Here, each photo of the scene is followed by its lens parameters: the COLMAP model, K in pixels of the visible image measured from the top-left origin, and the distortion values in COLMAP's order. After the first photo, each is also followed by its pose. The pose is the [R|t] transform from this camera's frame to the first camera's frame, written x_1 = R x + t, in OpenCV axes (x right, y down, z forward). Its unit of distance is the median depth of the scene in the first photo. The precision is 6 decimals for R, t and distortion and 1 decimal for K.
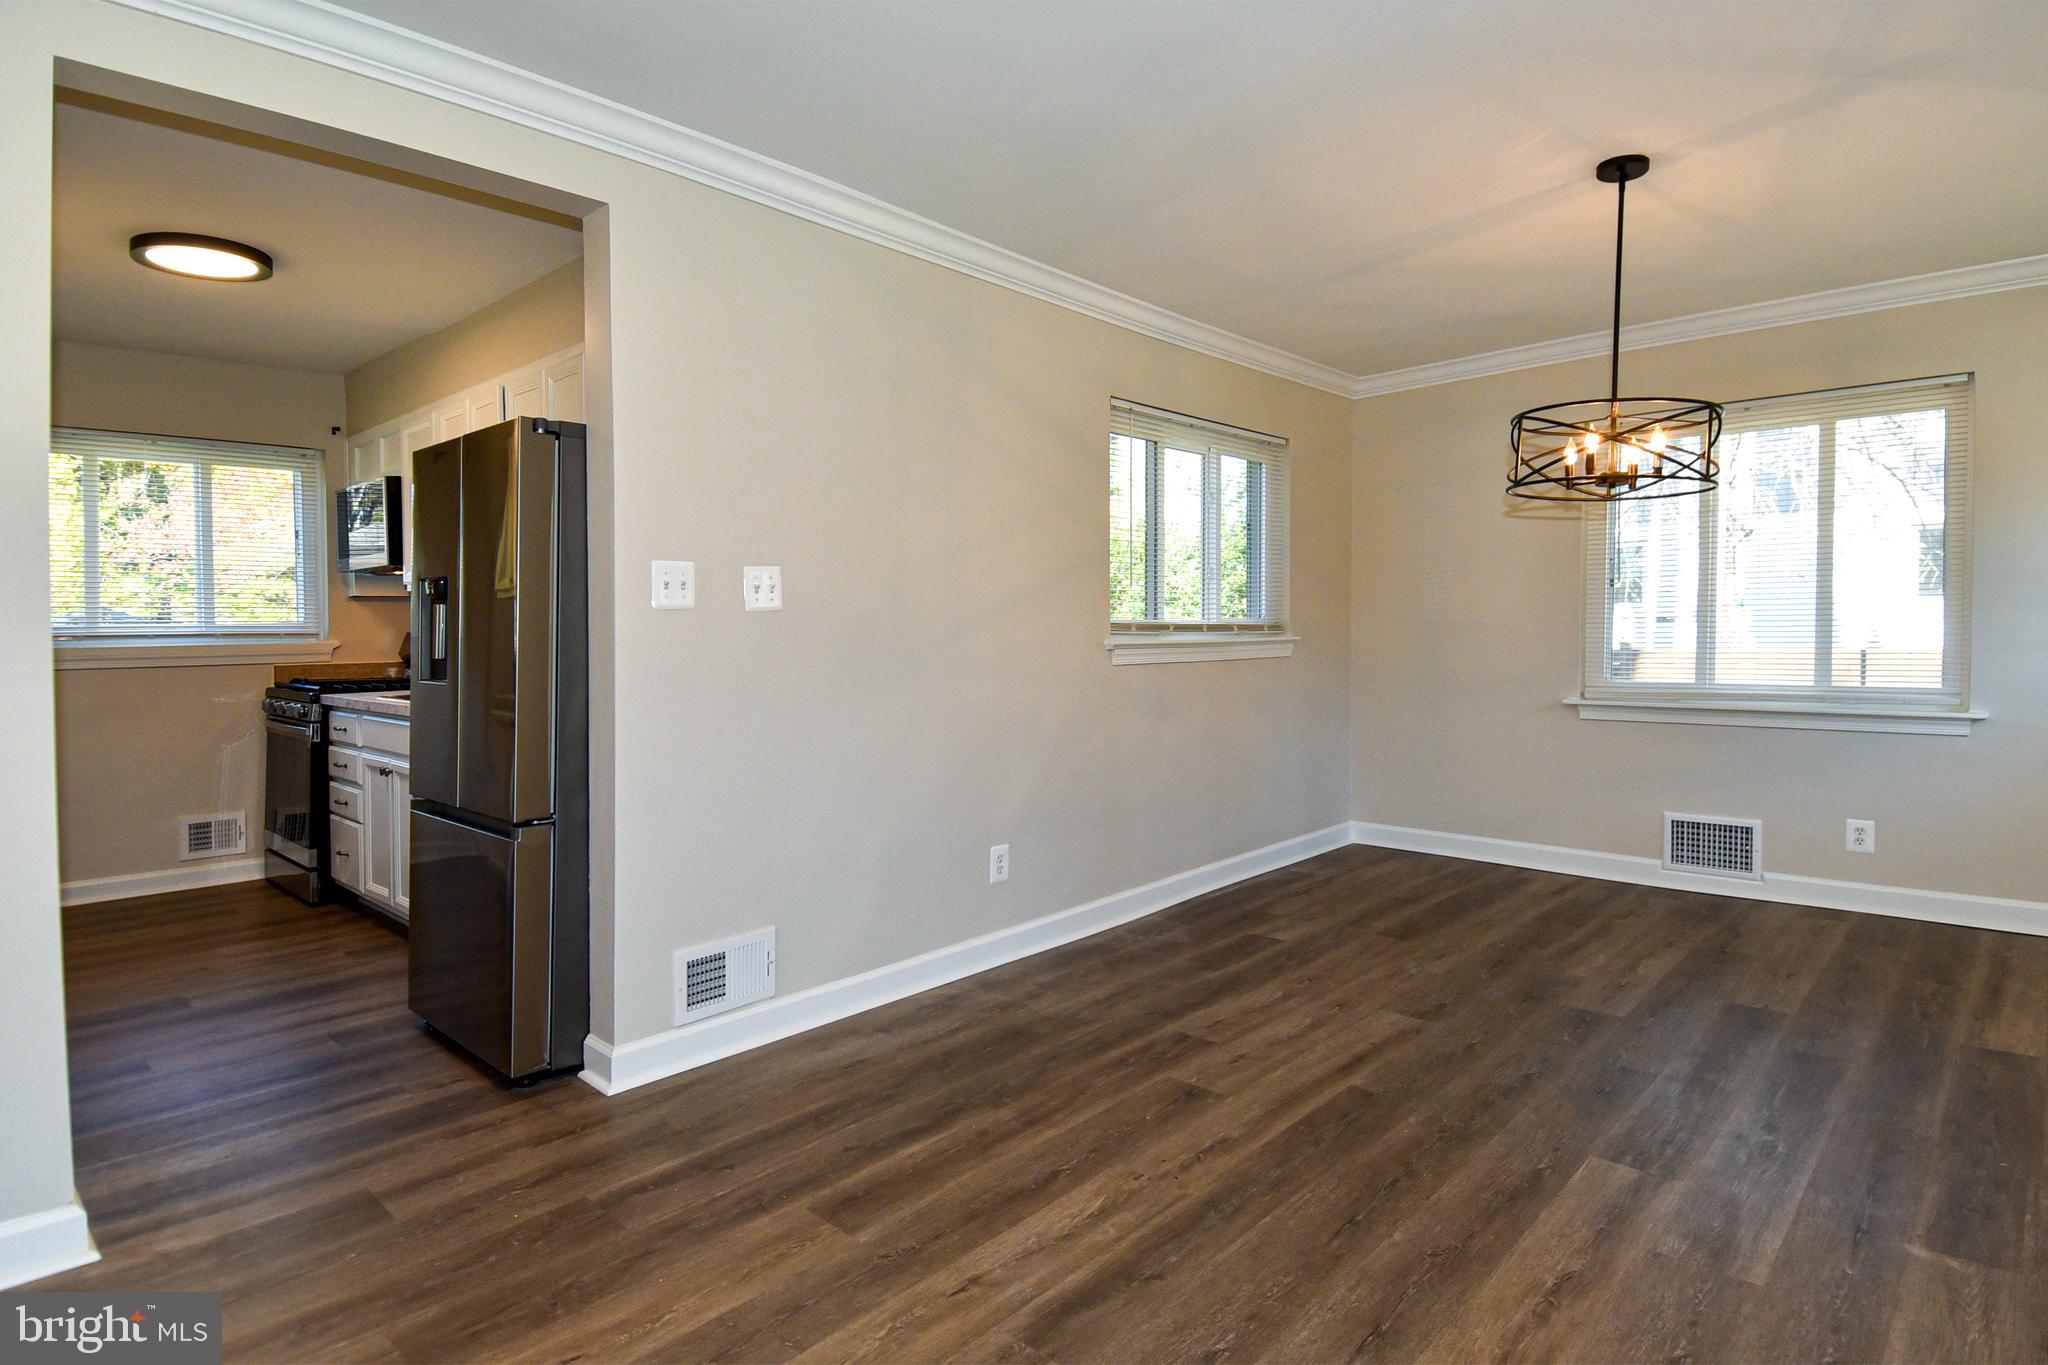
lens RADIAL K [[1075.0, 0, 996.3], [0, 1075.0, 661.8], [0, 0, 1]] dist [0.051565, -0.050337]
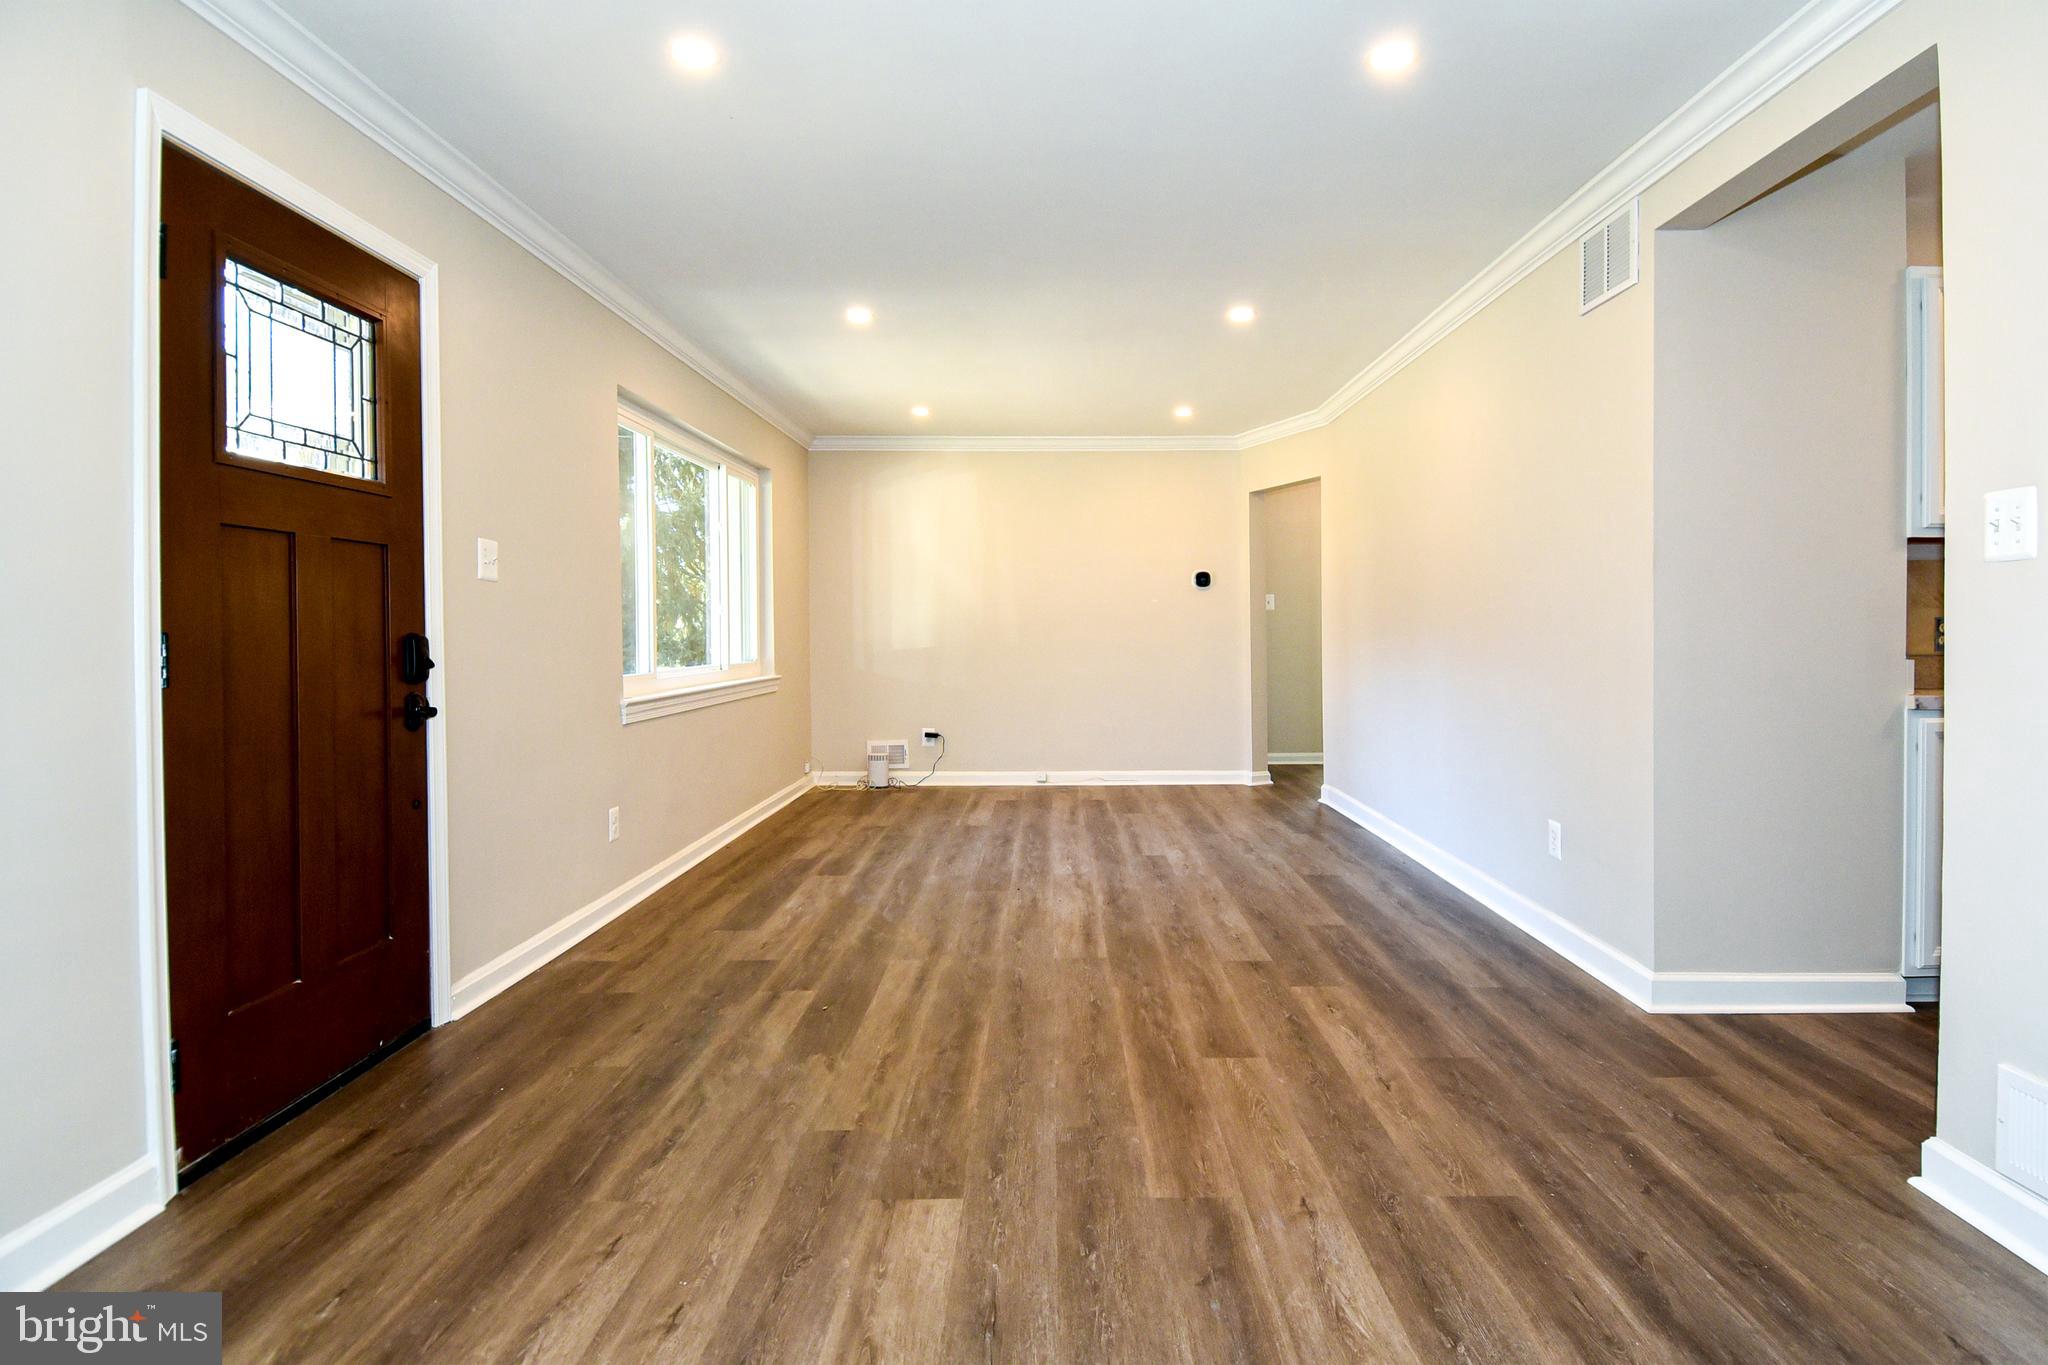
lens RADIAL K [[1101.8, 0, 1062.5], [0, 1101.8, 650.0], [0, 0, 1]] dist [0.054889, -0.057049]
pose [[-0.703502, 0.030684, -0.710030, 0.486033], [-0.011873, 0.998421, 0.054911, -0.020412], [0.710594, 0.047060, -0.702027, 0.840139]]
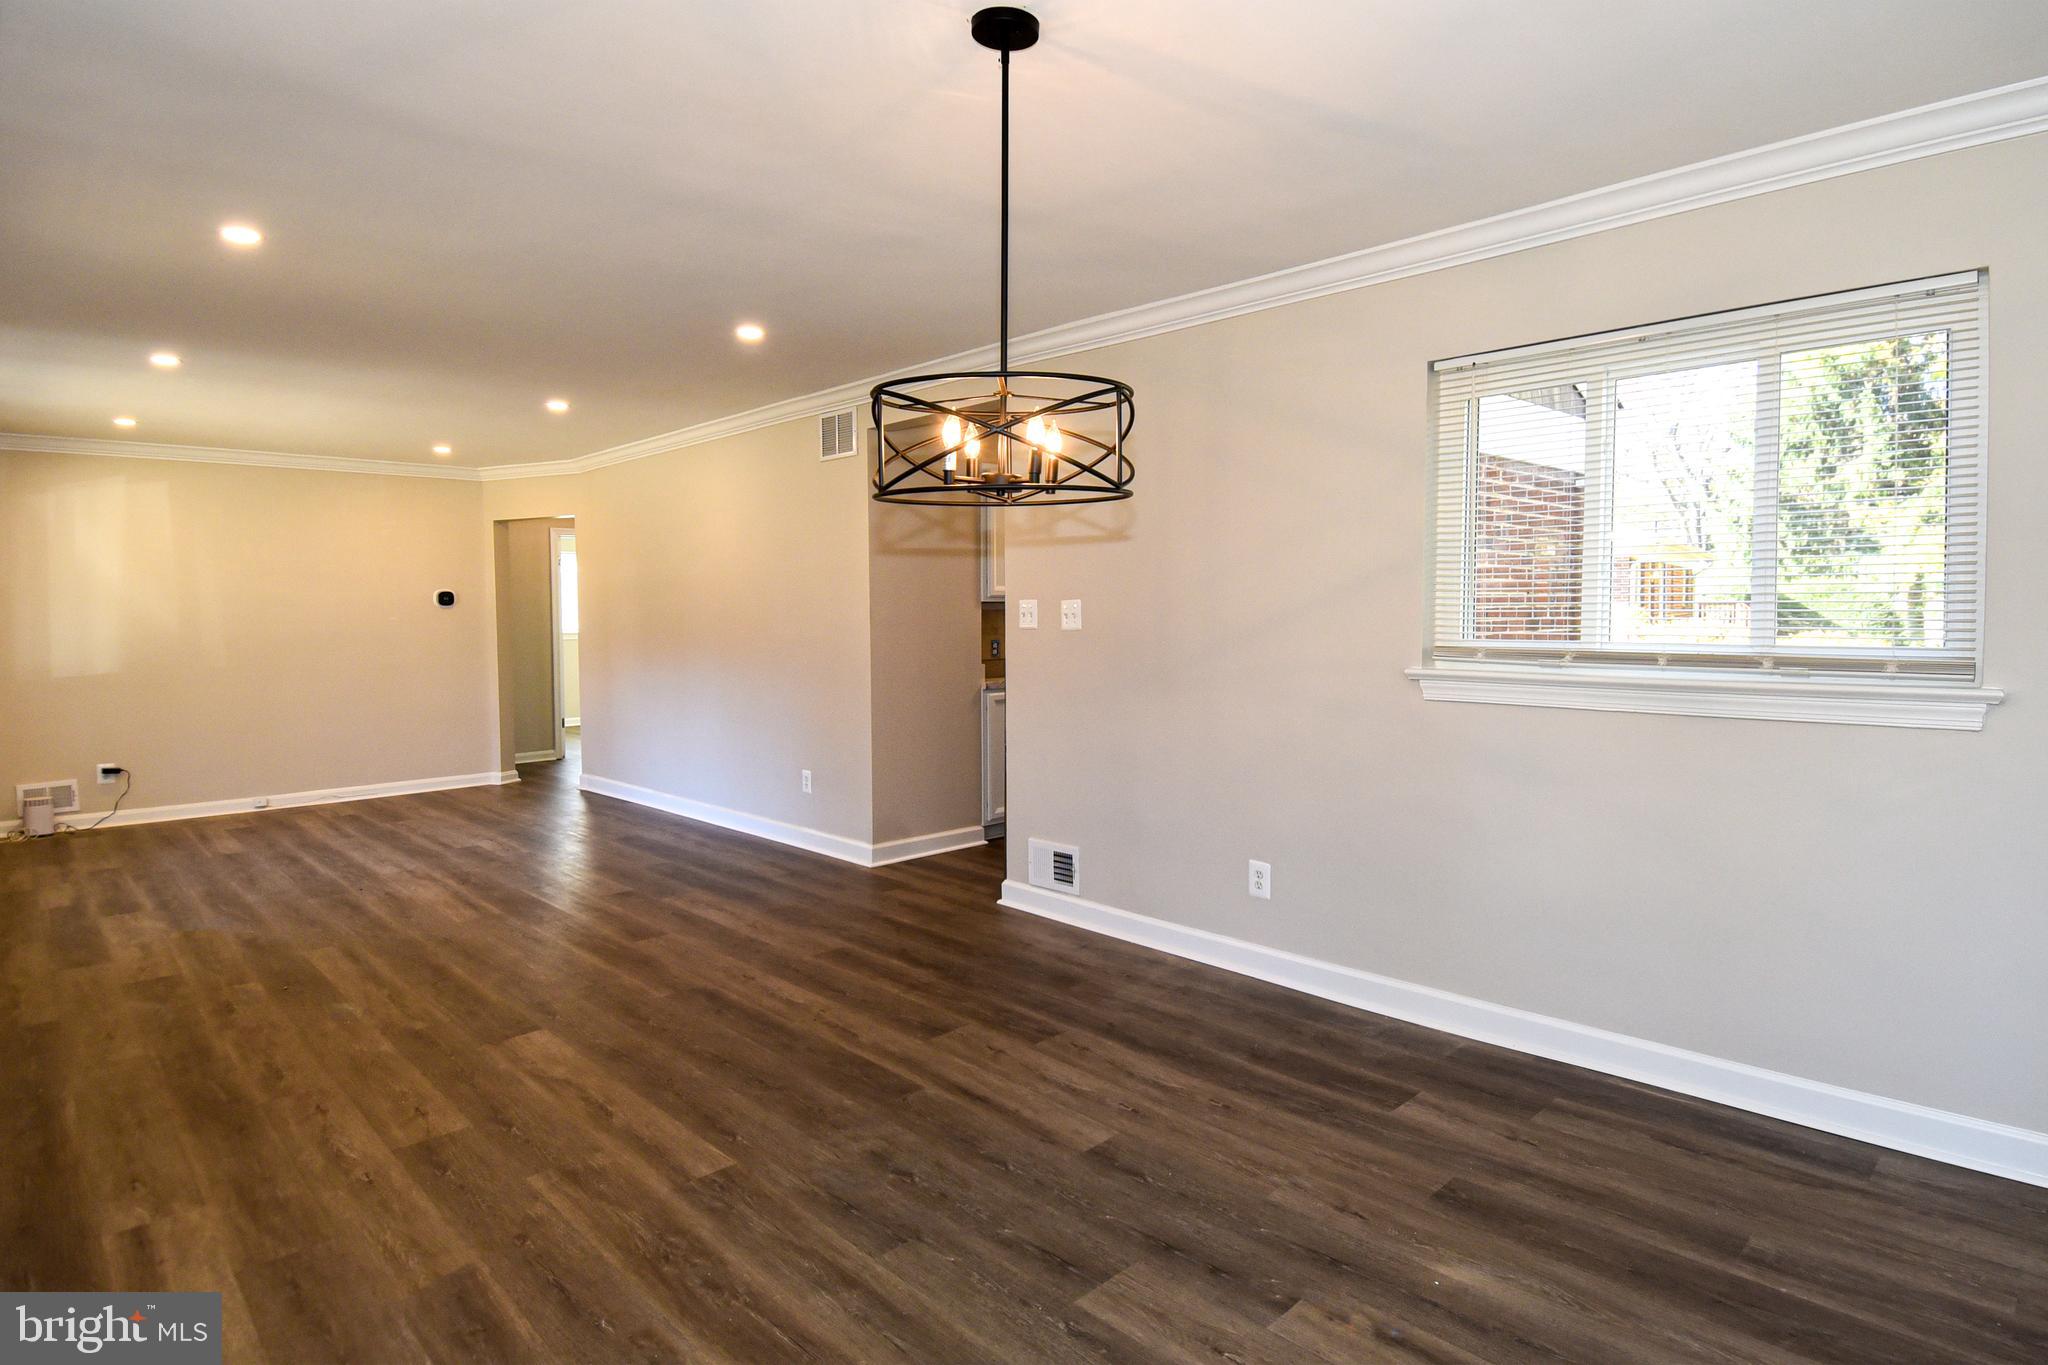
lens RADIAL K [[1055.6, 0, 1093.9], [0, 1055.6, 639.0], [0, 0, 1]] dist [0.051096, -0.047459]
pose [[0.005262, 0.039574, -0.999203, 1.024625], [-0.022104, 0.998977, 0.039448, -0.077629], [0.999742, 0.021879, 0.006132, 0.859739]]
